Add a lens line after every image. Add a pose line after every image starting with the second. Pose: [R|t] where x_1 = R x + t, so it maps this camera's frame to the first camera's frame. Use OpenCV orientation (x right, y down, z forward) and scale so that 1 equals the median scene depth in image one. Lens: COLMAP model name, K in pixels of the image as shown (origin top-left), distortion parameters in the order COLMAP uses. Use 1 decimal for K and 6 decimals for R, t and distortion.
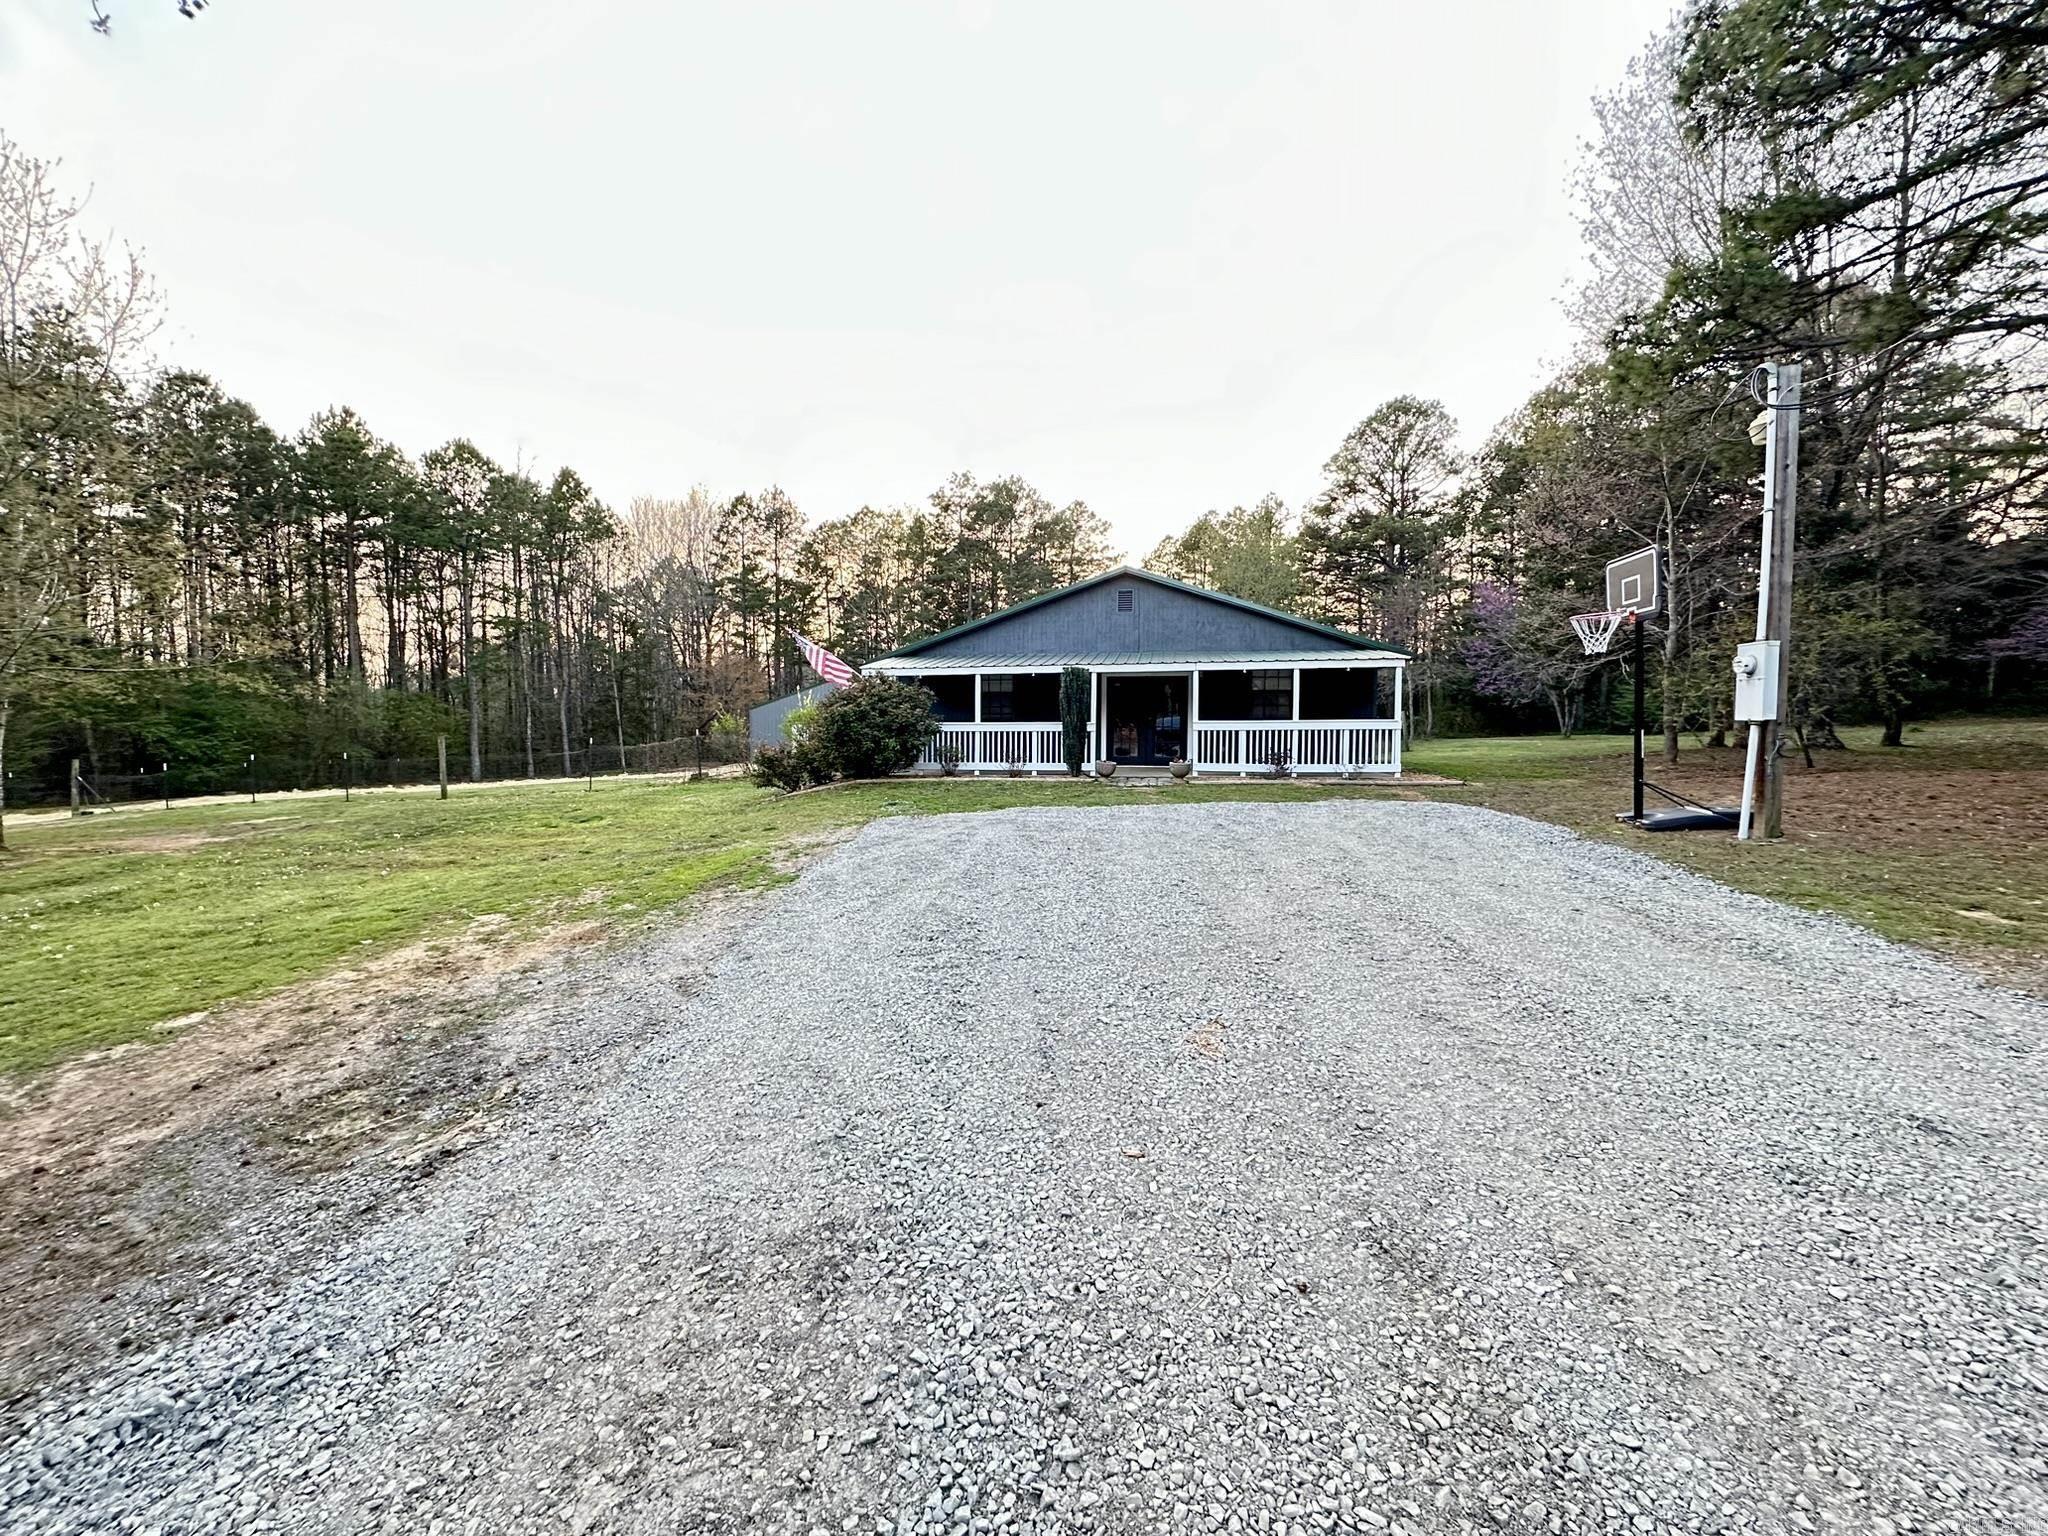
lens RADIAL K [[815.3, 0, 1029.3], [0, 815.3, 767.5], [0, 0, 1]] dist [-0.000250, 0.000152]
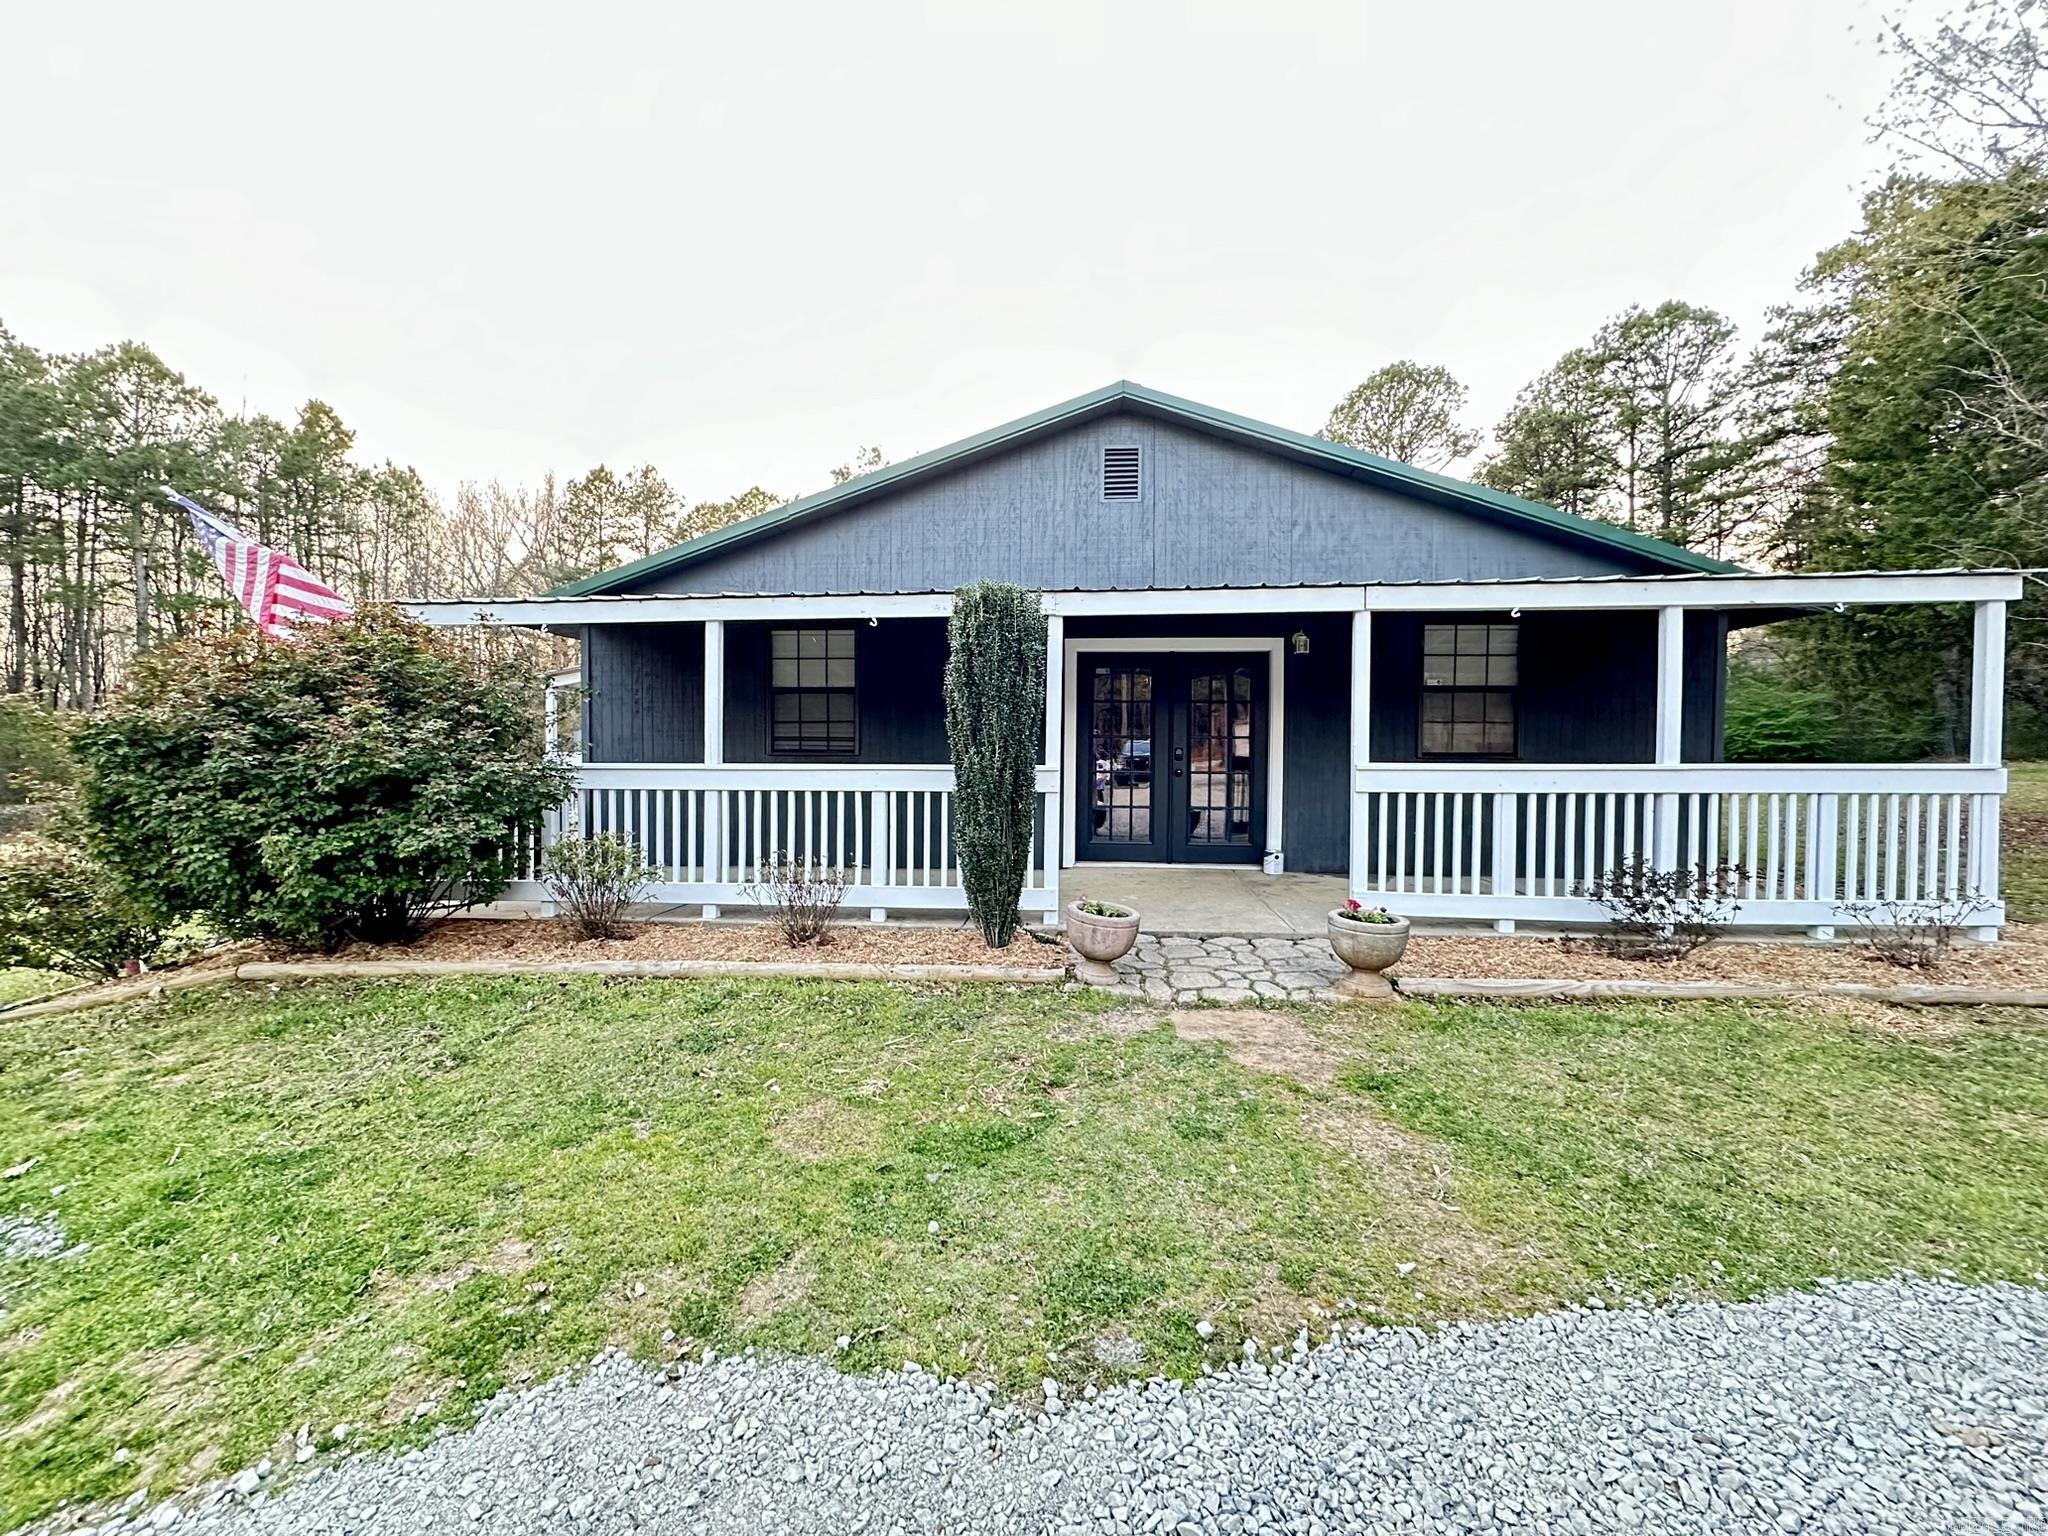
lens RADIAL K [[815.3, 0, 1022.7], [0, 815.3, 763.0], [0, 0, 1]] dist [-0.000250, 0.000152]
pose [[0.997206, 0.004766, 0.074547, 0.040451], [-0.002131, 0.999371, -0.035397, -0.043084], [-0.074669, 0.035140, 0.996589, 0.649714]]
